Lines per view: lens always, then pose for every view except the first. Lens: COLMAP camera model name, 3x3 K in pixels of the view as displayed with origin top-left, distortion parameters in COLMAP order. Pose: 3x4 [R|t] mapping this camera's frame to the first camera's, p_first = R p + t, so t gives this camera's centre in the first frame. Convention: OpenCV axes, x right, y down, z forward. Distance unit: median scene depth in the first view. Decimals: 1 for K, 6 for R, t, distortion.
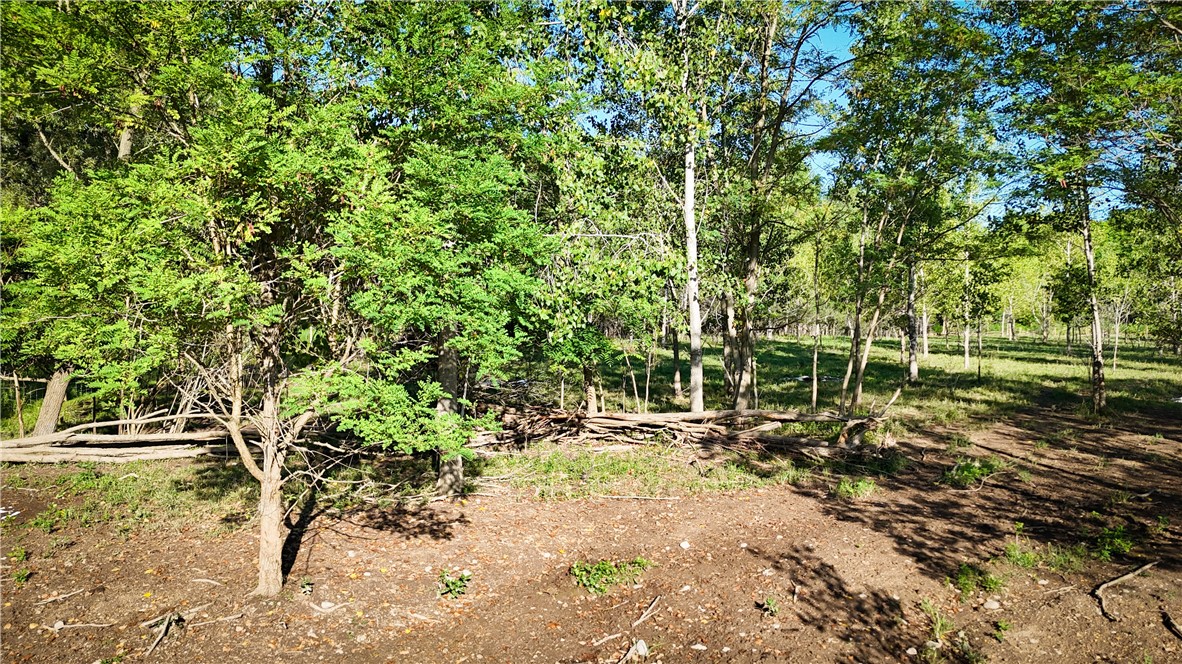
lens RADIAL K [[832.0, 0, 591.9], [0, 832.0, 336.2], [0, 0, 1]] dist [0.095979, -0.126159]
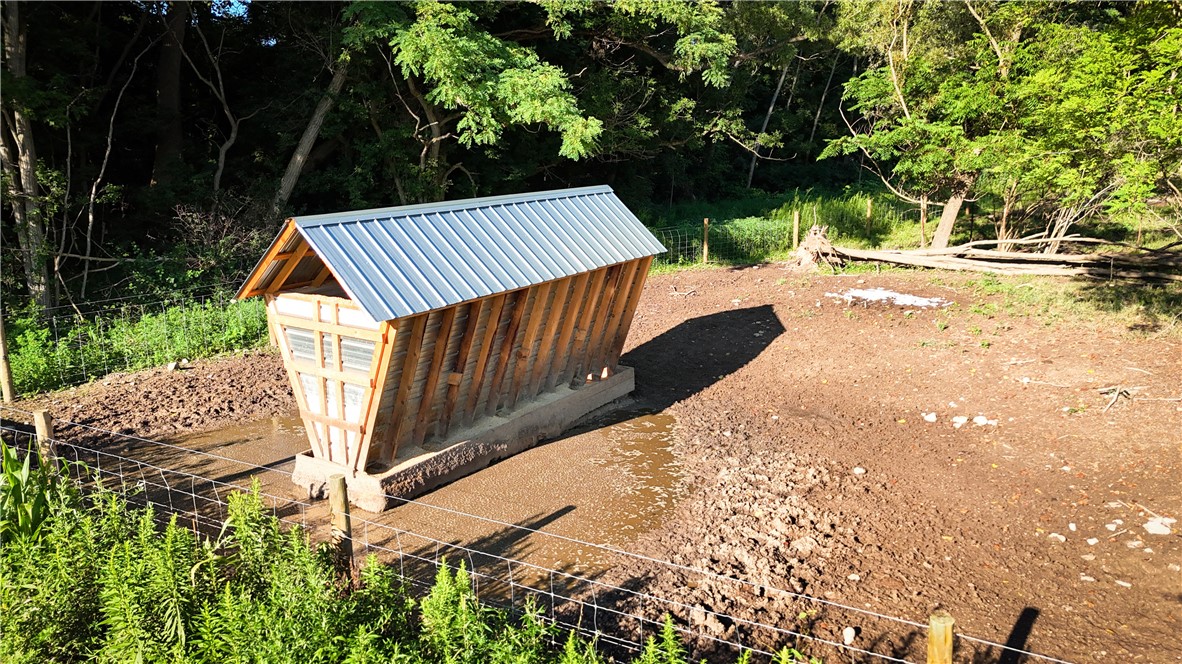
lens RADIAL K [[832.0, 0, 591.9], [0, 832.0, 336.2], [0, 0, 1]] dist [0.095979, -0.126159]
pose [[0.656313, 0.146999, -0.740030, -0.040886], [0.001469, 0.980586, 0.196085, -0.000820], [0.754487, -0.129780, 0.643355, -0.211687]]
